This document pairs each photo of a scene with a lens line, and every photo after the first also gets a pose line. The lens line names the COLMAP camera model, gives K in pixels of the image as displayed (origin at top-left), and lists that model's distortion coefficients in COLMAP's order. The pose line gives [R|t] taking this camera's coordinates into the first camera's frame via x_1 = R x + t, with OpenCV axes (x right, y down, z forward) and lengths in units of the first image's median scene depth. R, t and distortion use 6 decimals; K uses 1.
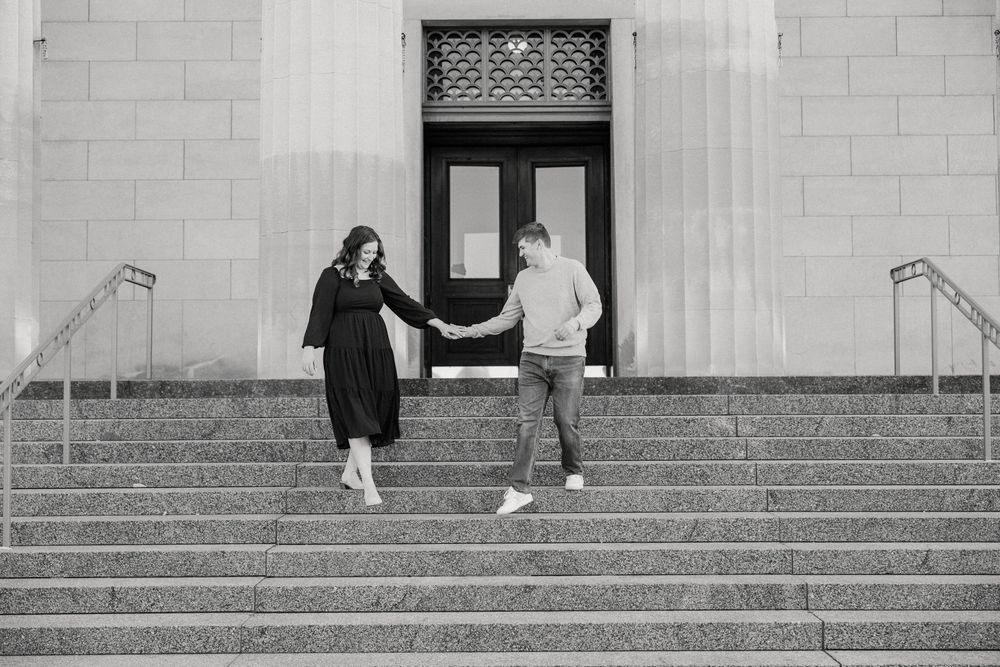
lens RADIAL K [[1319.8, 0, 499.5], [0, 1319.8, 332.0], [0, 0, 1]] dist [0.017028, 0.000000]
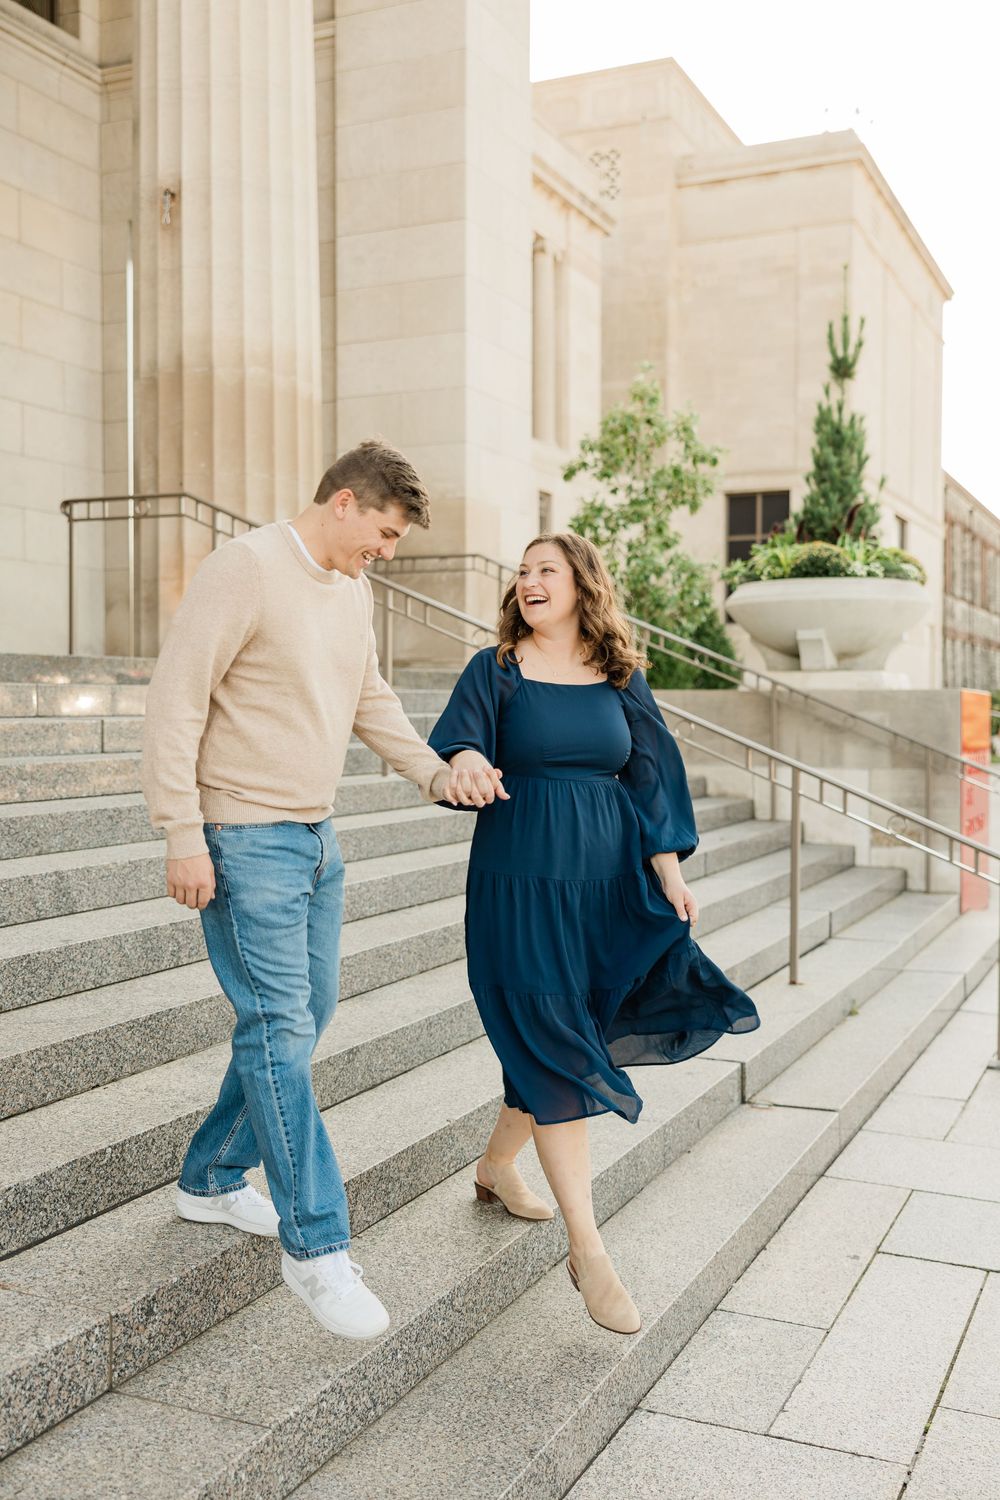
lens RADIAL K [[1541.6, 0, 499.9], [0, 1541.6, 744.4], [0, 0, 1]] dist [0.000350, 0.000000]
pose [[0.410216, -0.019137, 0.911788, -0.357519], [-0.053870, 0.997526, 0.045172, 0.031459], [-0.910396, -0.067648, 0.408170, 0.509115]]
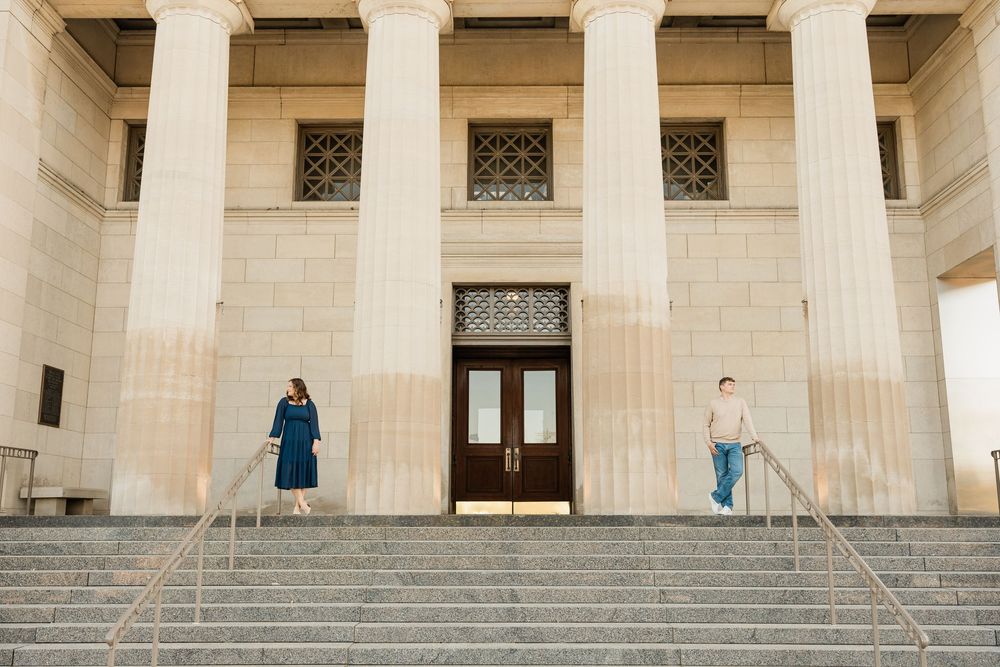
lens RADIAL K [[927.2, 0, 500.9], [0, 927.2, 338.2], [0, 0, 1]] dist [0.012723, 0.000000]
pose [[0.999977, 0.005549, -0.003957, 0.006800], [-0.006028, 0.991044, -0.133402, -0.028314], [0.003181, 0.133422, 0.991054, -0.150473]]
